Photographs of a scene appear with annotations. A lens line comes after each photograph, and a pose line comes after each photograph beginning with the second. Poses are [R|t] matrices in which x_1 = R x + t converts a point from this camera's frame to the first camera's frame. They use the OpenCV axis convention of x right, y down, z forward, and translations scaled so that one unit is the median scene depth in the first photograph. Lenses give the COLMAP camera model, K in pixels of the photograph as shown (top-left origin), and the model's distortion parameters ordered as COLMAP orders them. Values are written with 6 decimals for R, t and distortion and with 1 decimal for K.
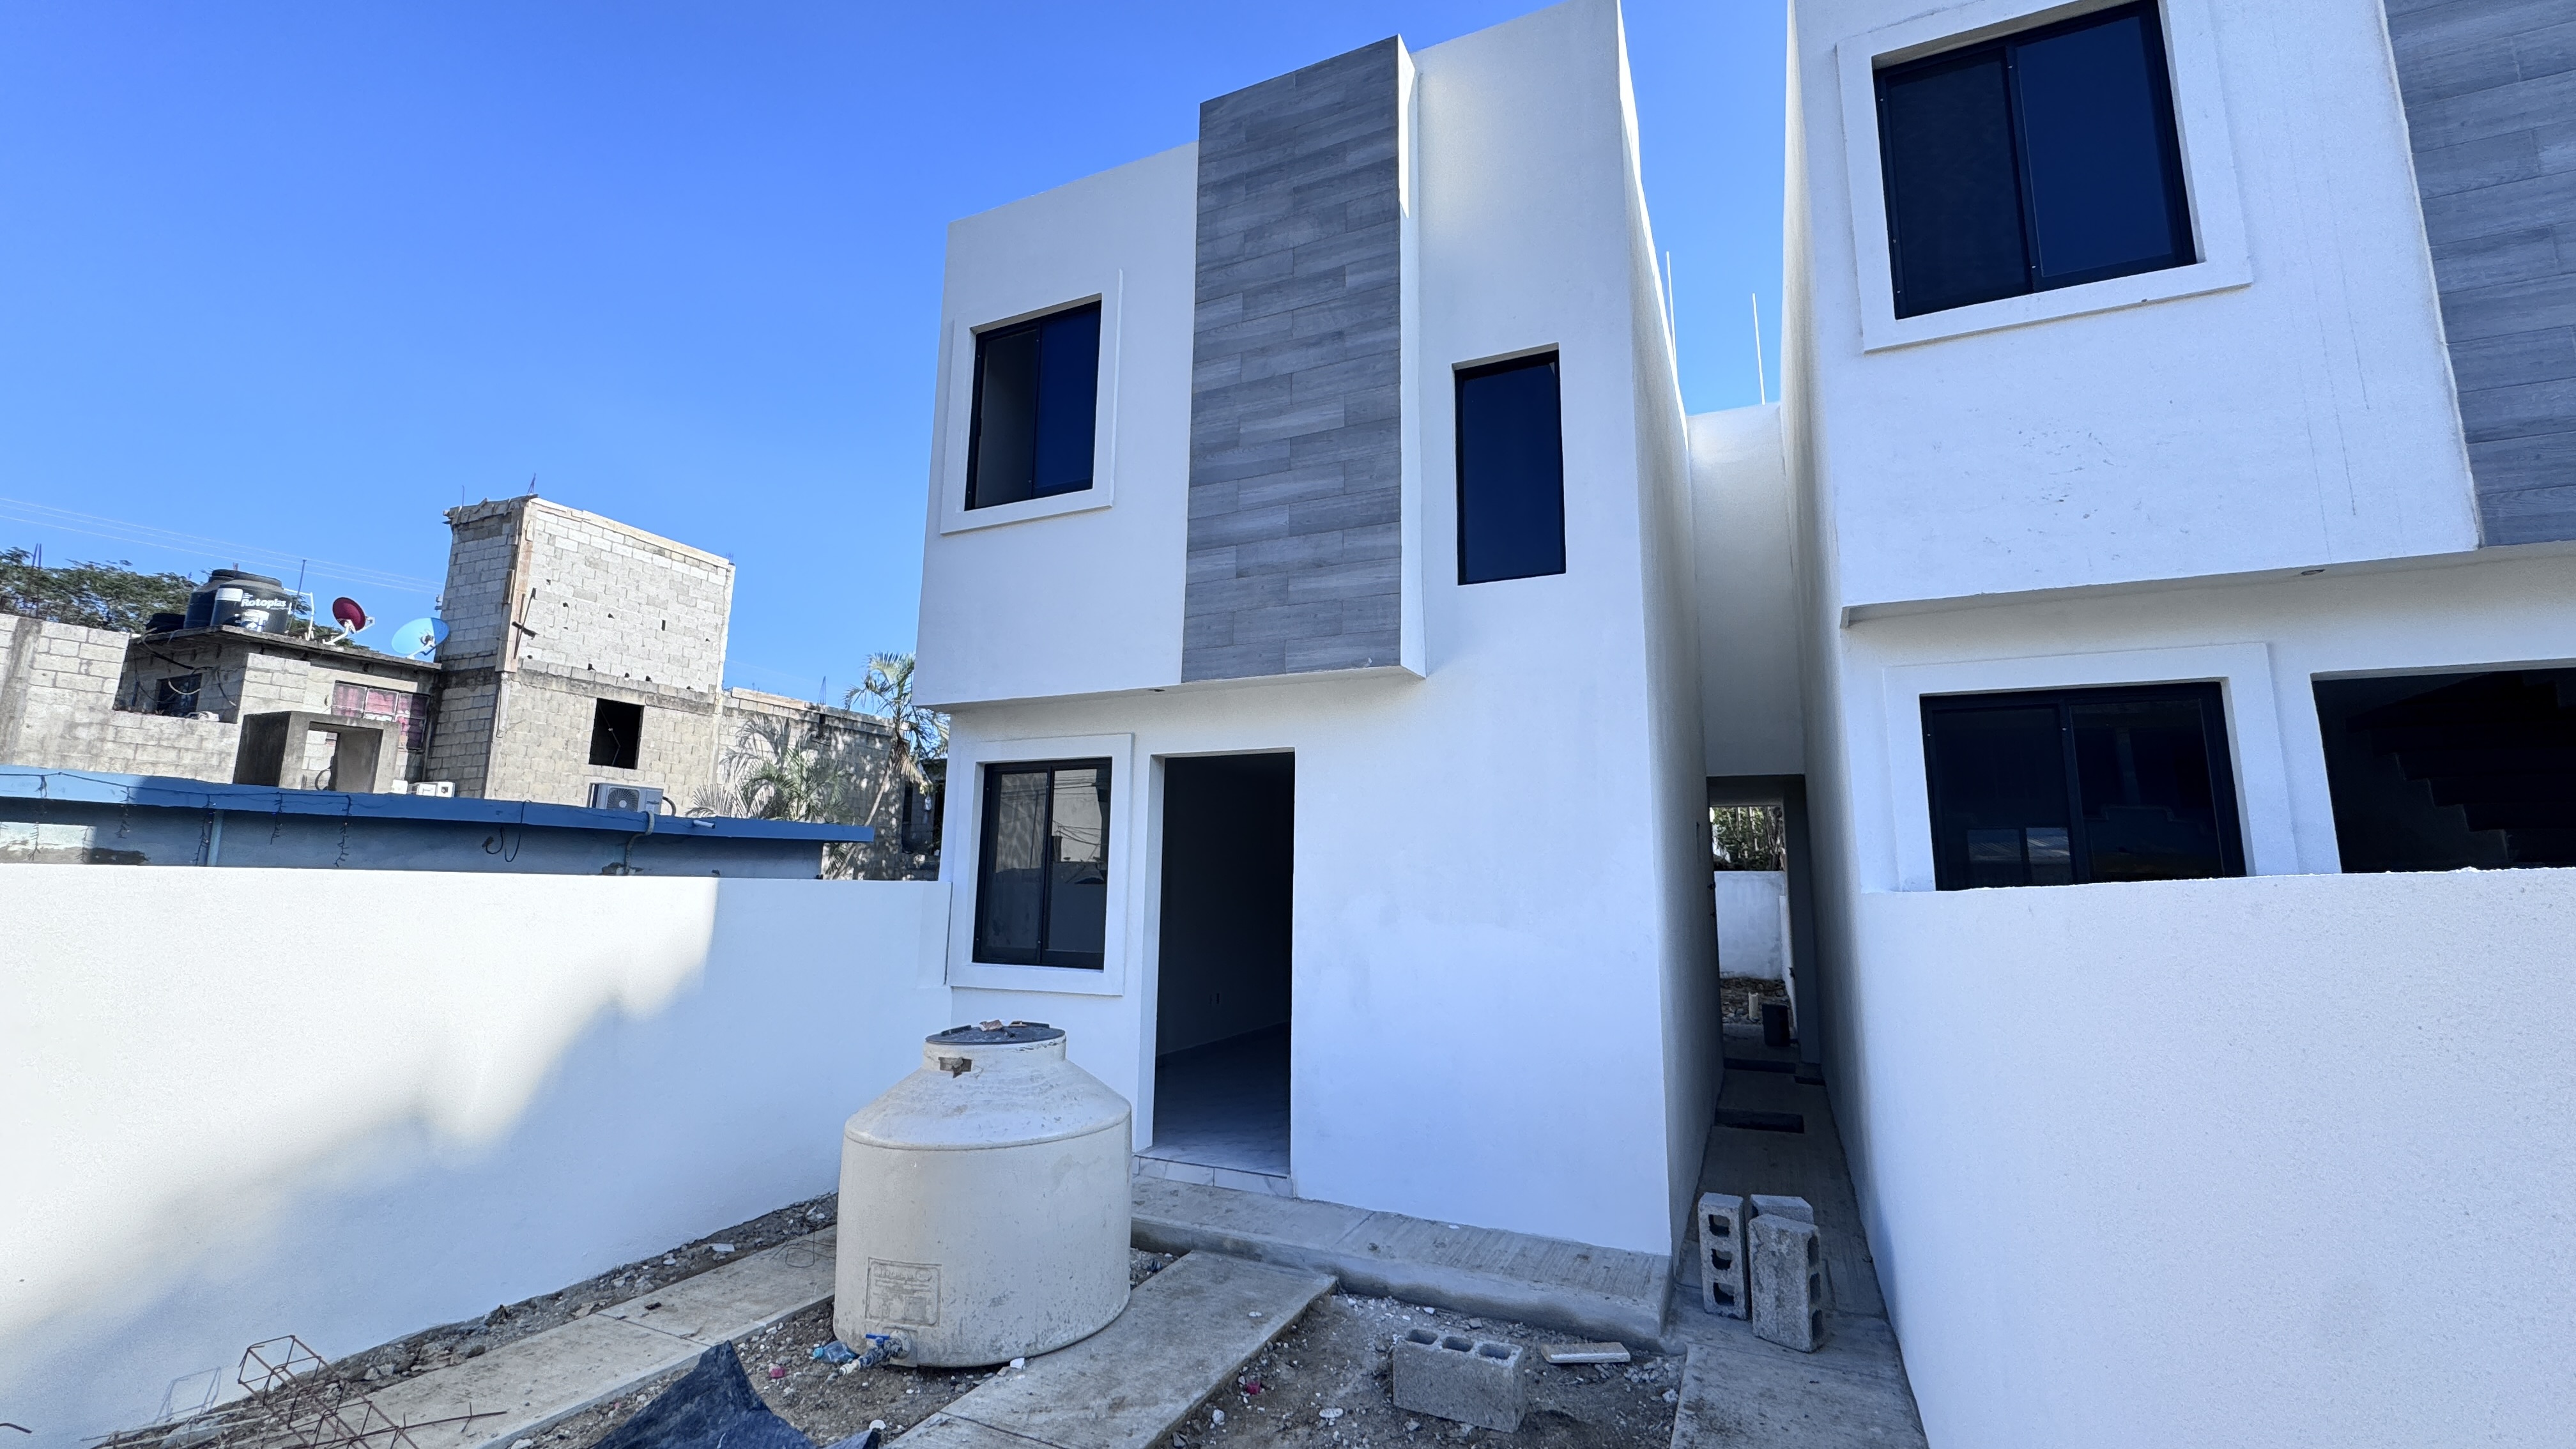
lens RADIAL K [[1029.1, 0, 1287.8], [0, 1029.1, 717.7], [0, 0, 1]] dist [-0.003846, 0.000279]
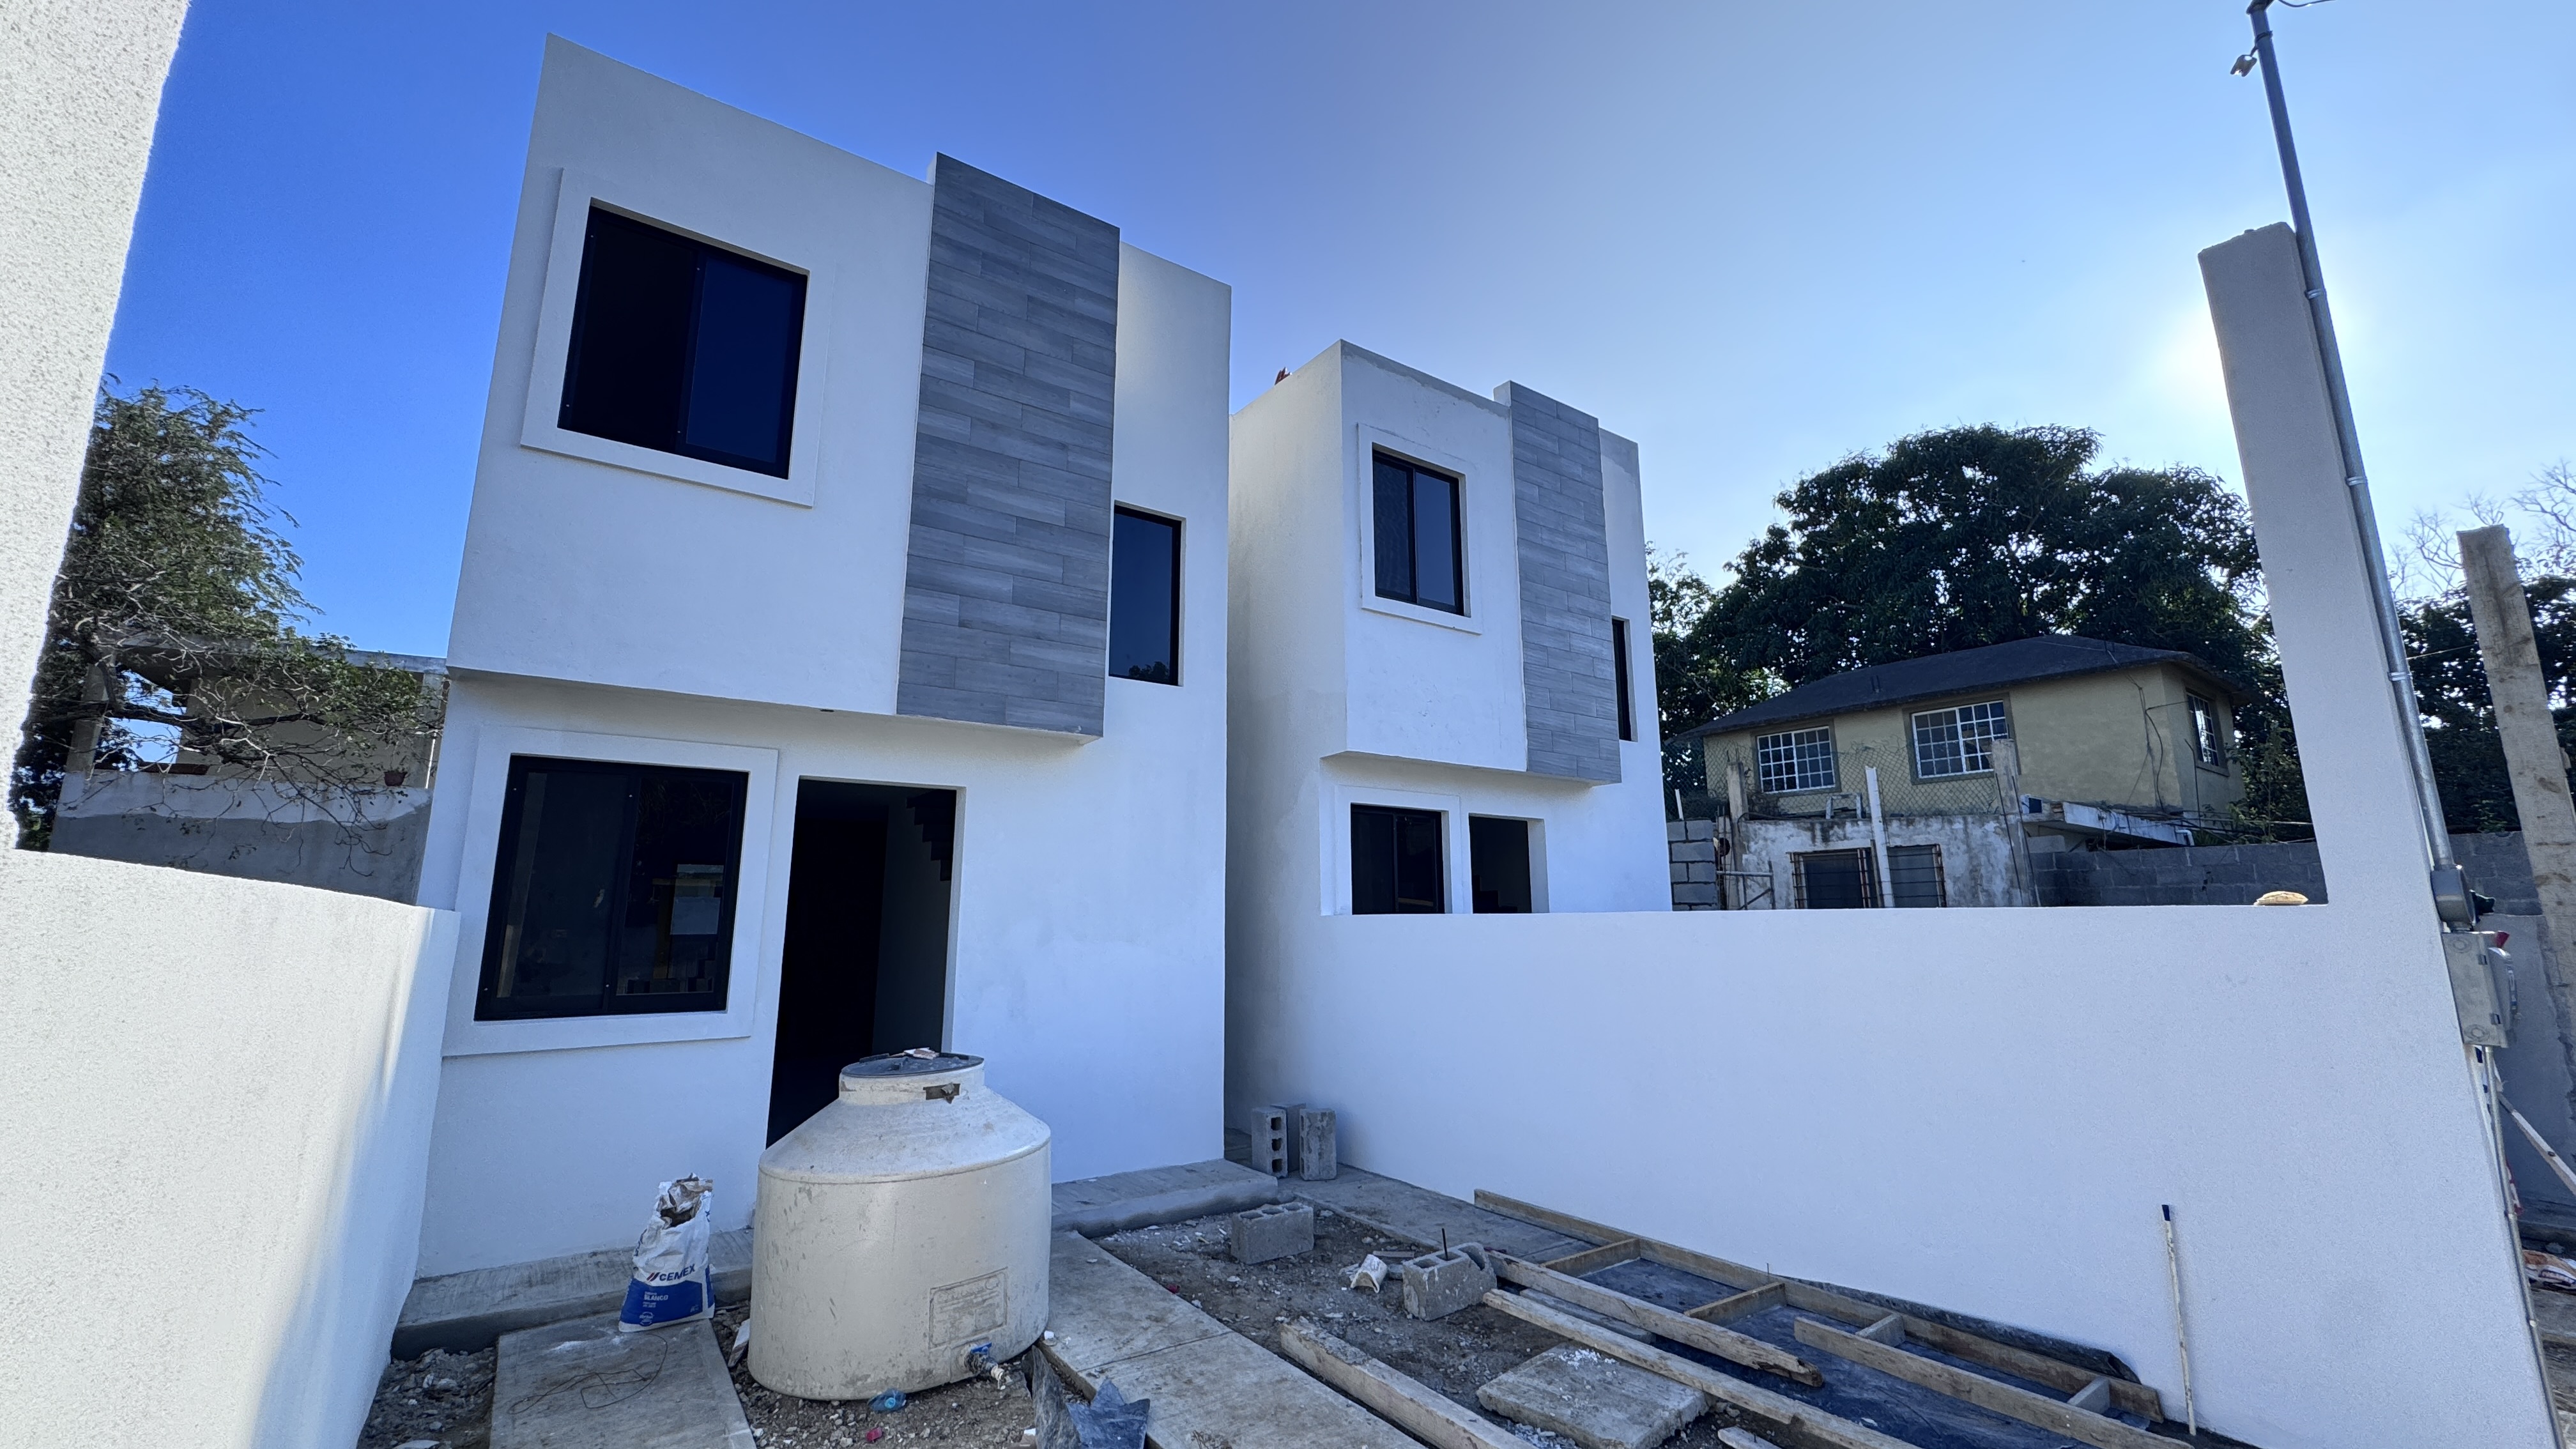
lens RADIAL K [[1029.1, 0, 1280.0], [0, 1029.1, 722.3], [0, 0, 1]] dist [-0.003846, 0.000279]
pose [[0.504061, 0.150506, 0.850453, -0.793785], [-0.133958, 0.986407, -0.095170, 0.020802], [-0.853216, -0.065953, 0.517371, 0.154682]]
